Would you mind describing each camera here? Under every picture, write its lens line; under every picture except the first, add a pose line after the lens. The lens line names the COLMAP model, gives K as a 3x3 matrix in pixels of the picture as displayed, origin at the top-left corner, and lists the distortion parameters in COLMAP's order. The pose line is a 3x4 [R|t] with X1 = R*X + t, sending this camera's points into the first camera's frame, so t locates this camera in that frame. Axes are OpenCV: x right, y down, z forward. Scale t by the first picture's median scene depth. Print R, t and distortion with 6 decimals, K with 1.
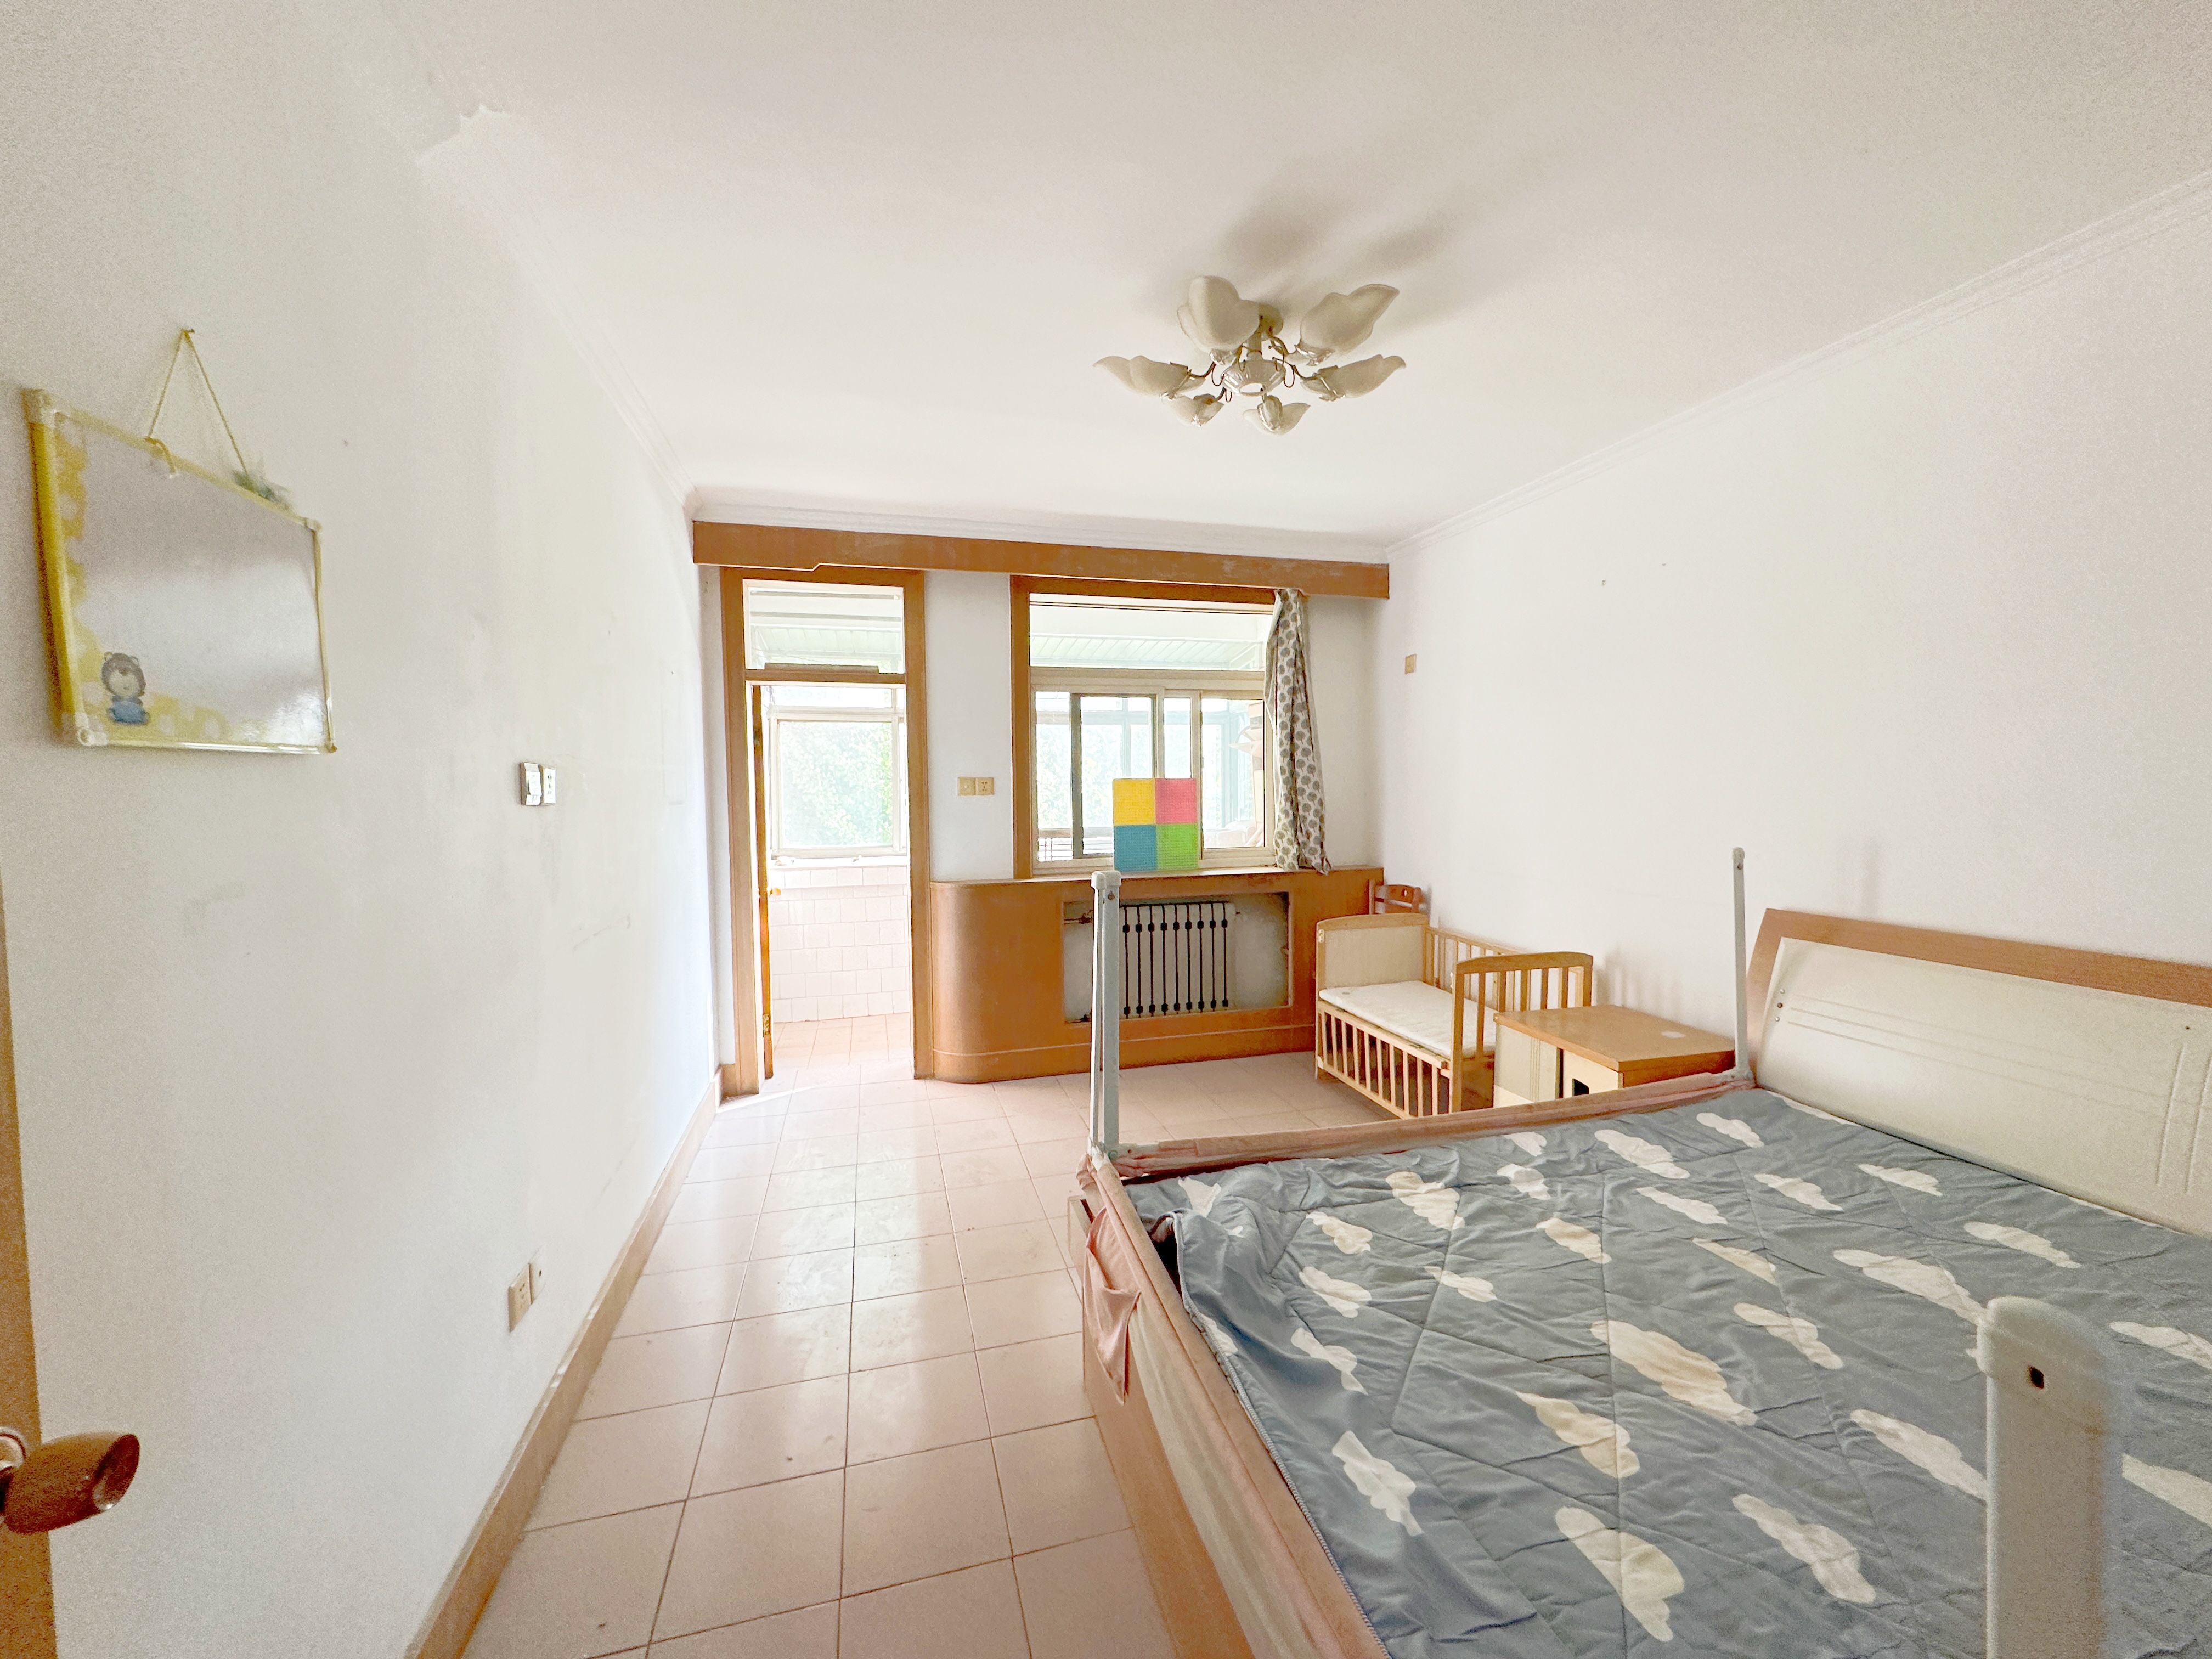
lens RADIAL K [[886.5, 0, 1106.0], [0, 886.5, 829.5], [0, 0, 1]] dist [-0.001149, -0.000159]
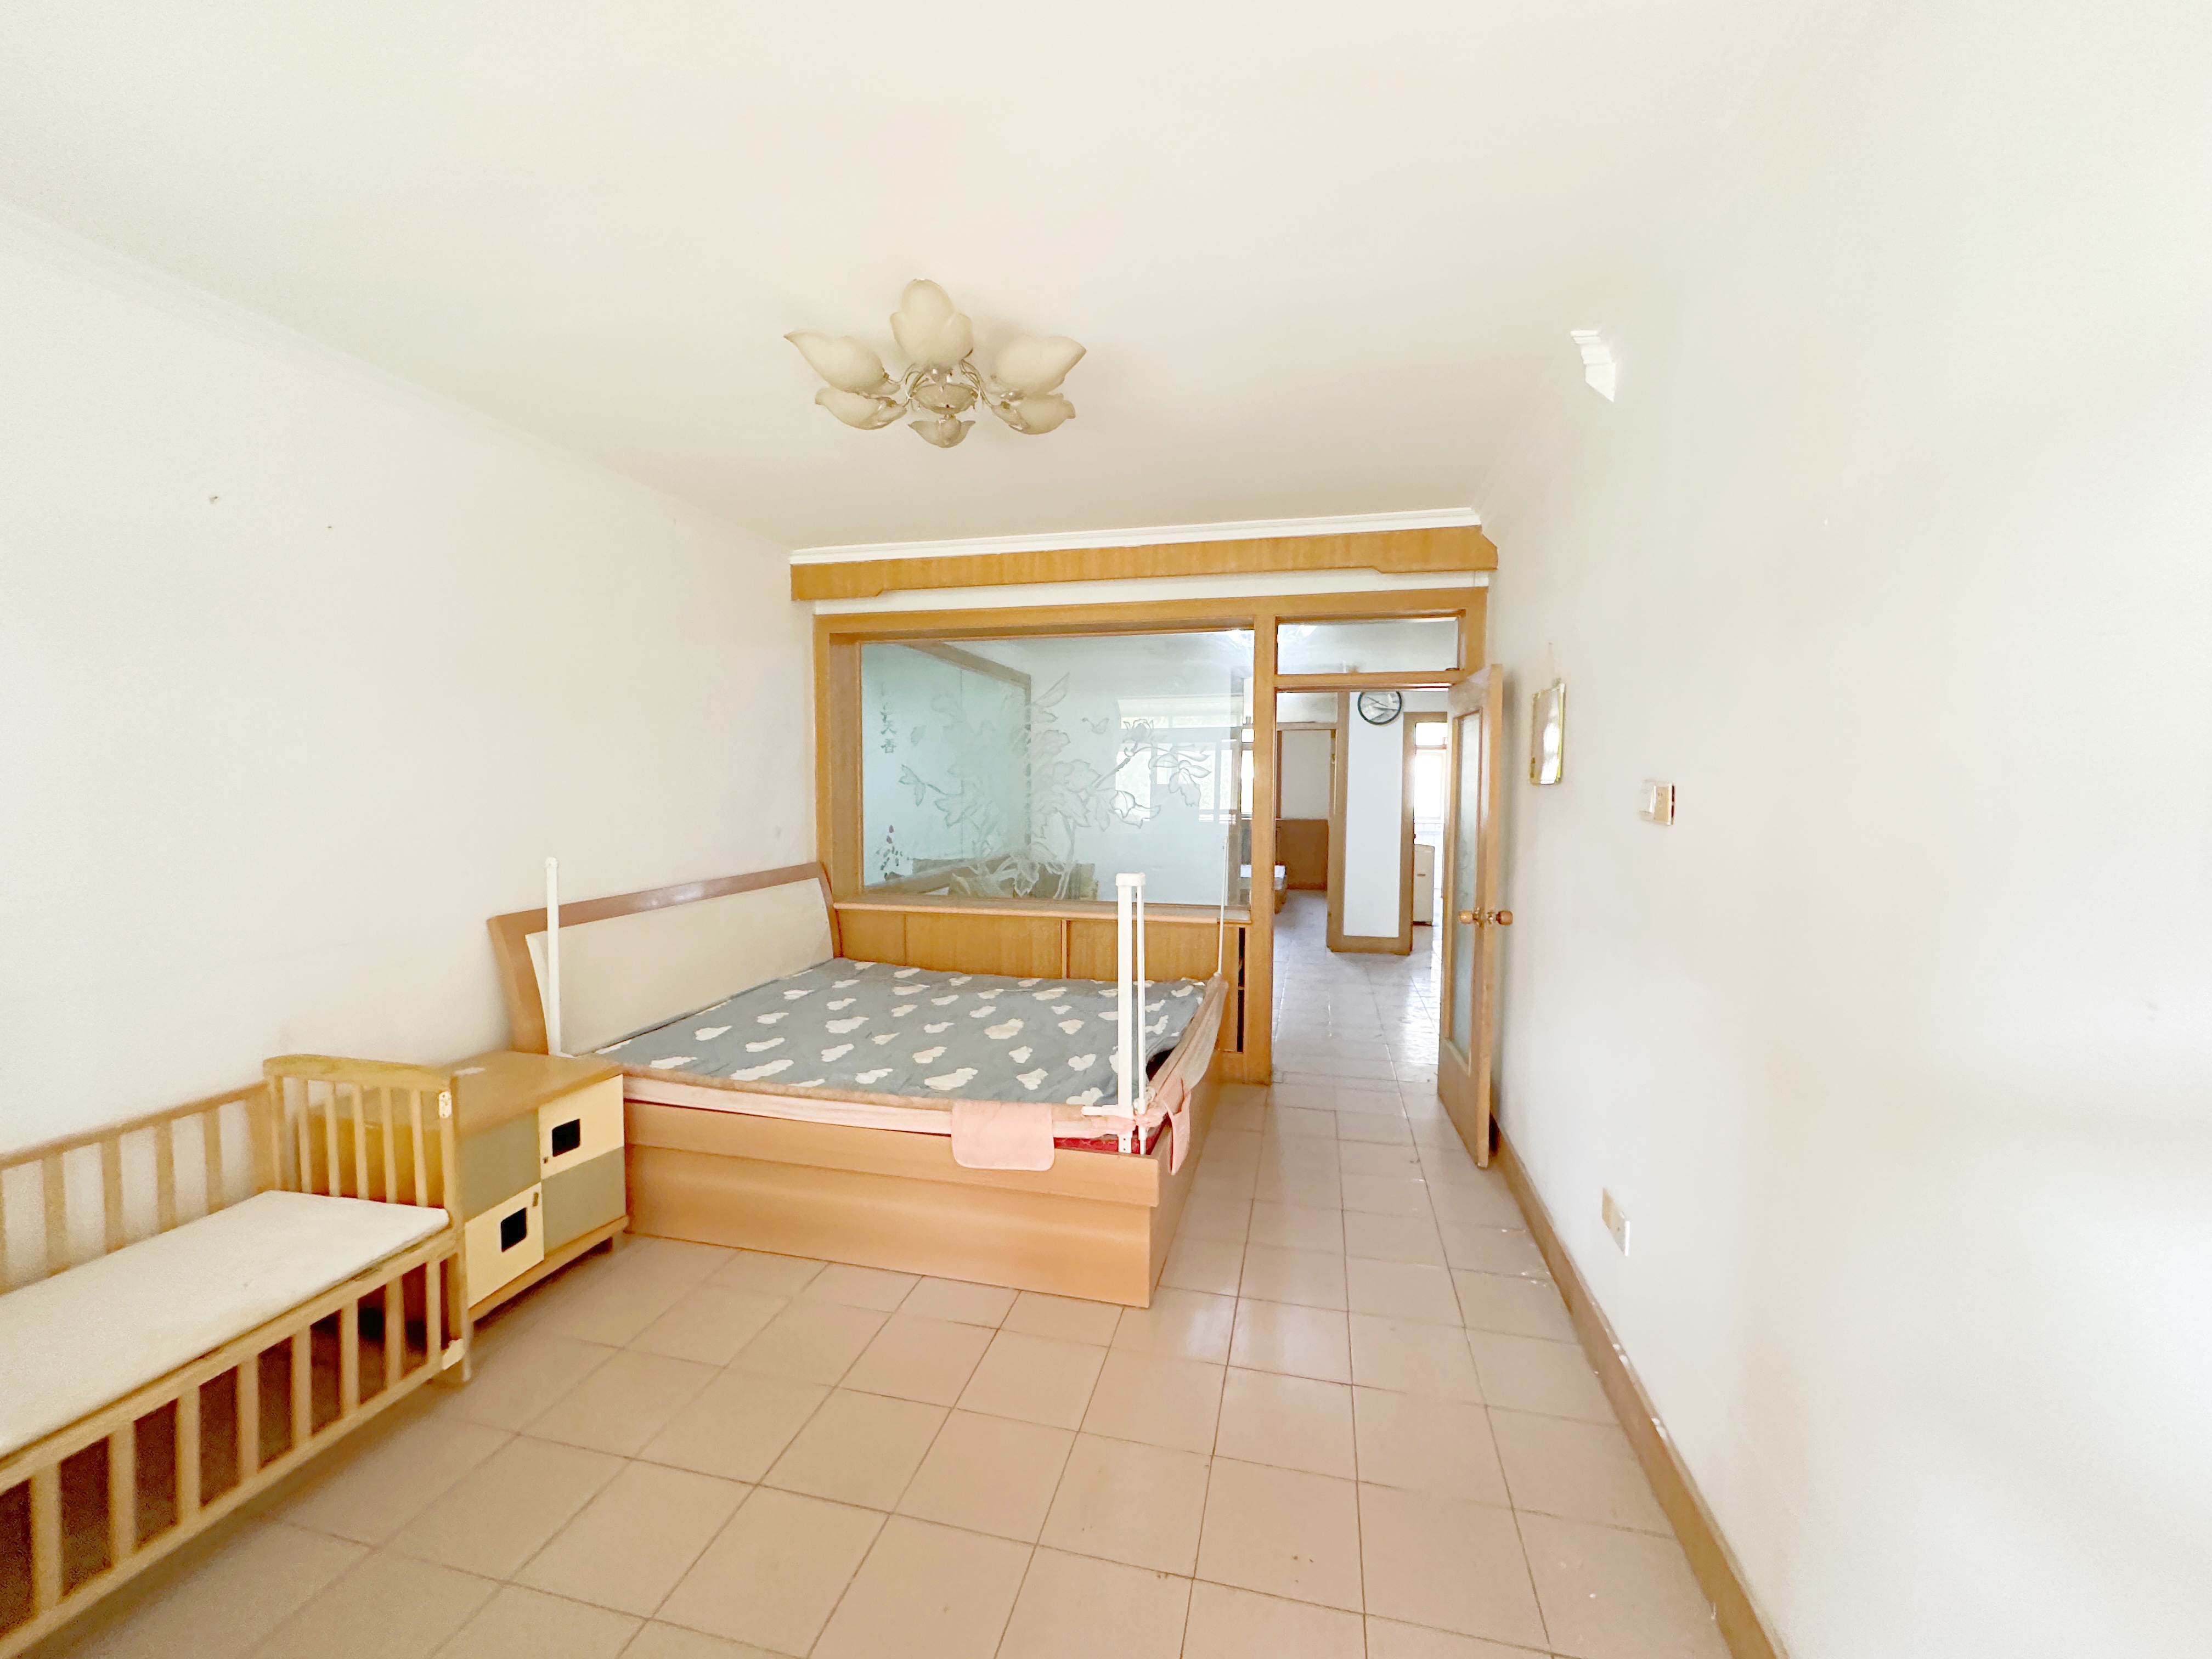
lens RADIAL K [[886.5, 0, 1106.0], [0, 886.5, 829.5], [0, 0, 1]] dist [-0.001149, -0.000159]
pose [[-0.875688, -0.022537, 0.482351, -0.572086], [0.031197, 0.994183, 0.103087, -0.140864], [-0.481868, 0.105320, -0.869891, 2.153028]]
